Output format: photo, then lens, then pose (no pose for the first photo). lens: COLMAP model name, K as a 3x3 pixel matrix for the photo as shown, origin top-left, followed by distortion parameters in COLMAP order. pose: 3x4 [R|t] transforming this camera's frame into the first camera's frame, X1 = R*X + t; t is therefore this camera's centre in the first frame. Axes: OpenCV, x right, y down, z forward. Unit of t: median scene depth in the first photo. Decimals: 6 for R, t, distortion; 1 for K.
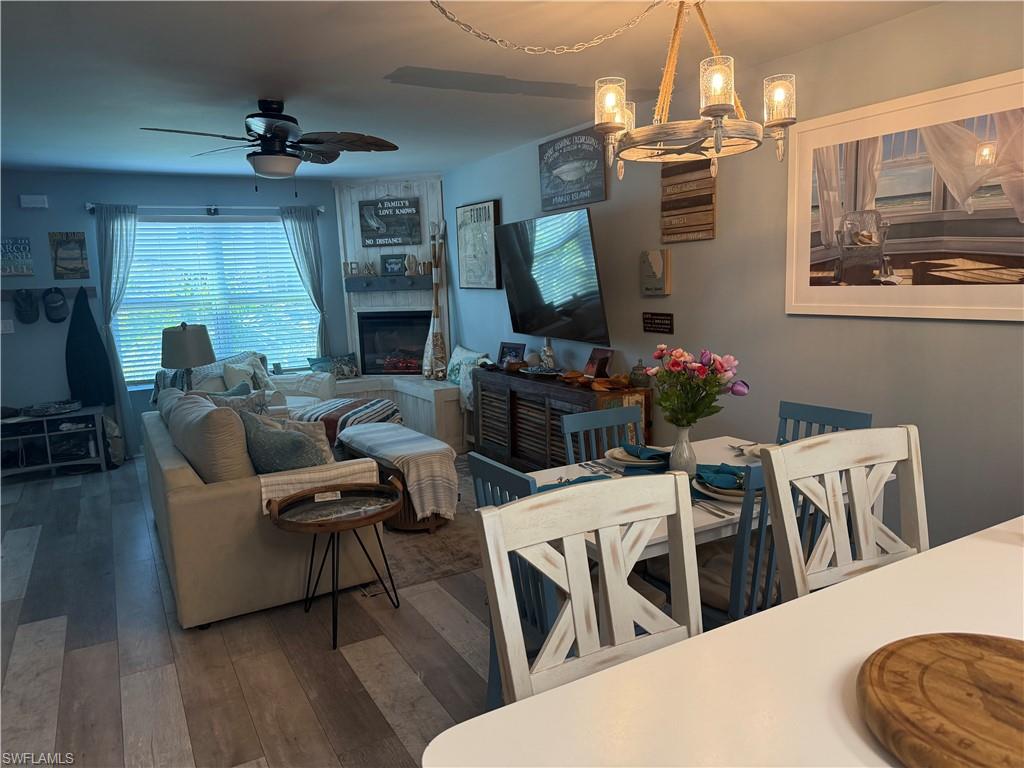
lens RADIAL K [[721.6, 0, 540.3], [0, 721.6, 397.3], [0, 0, 1]] dist [0.013092, -0.032571]
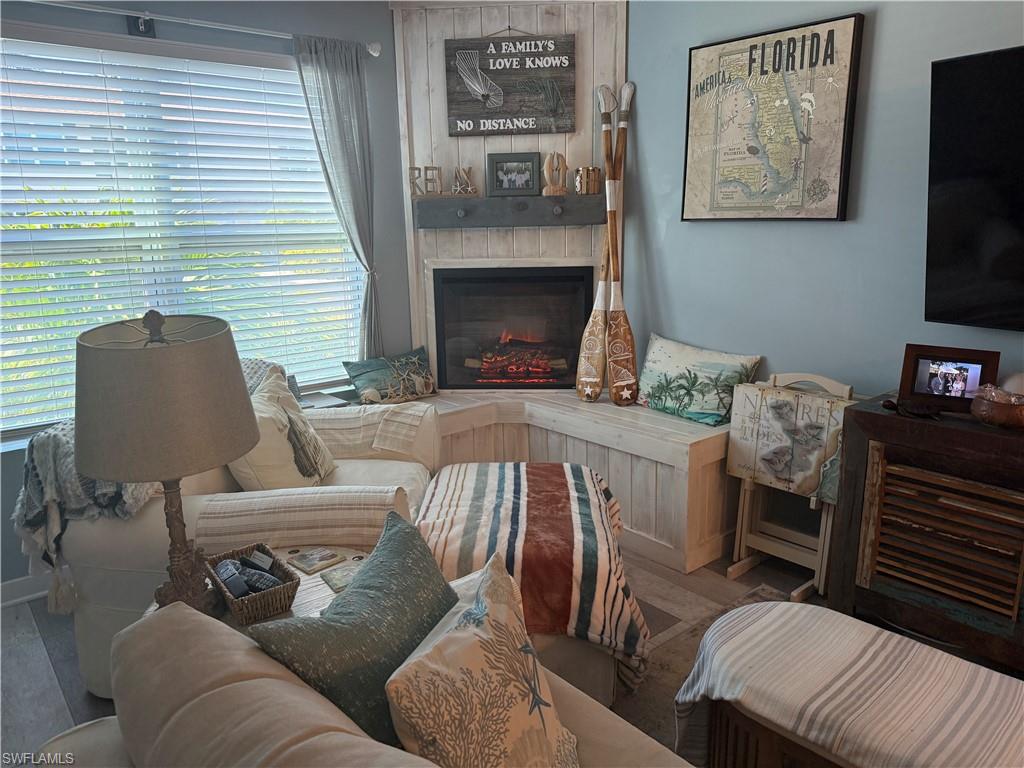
lens RADIAL K [[721.6, 0, 509.7], [0, 721.6, 388.8], [0, 0, 1]] dist [0.013092, -0.032571]
pose [[0.988064, -0.019866, 0.152756, -0.289447], [0.011336, 0.998338, 0.056509, -0.063144], [-0.153625, -0.054103, 0.986647, 0.502022]]
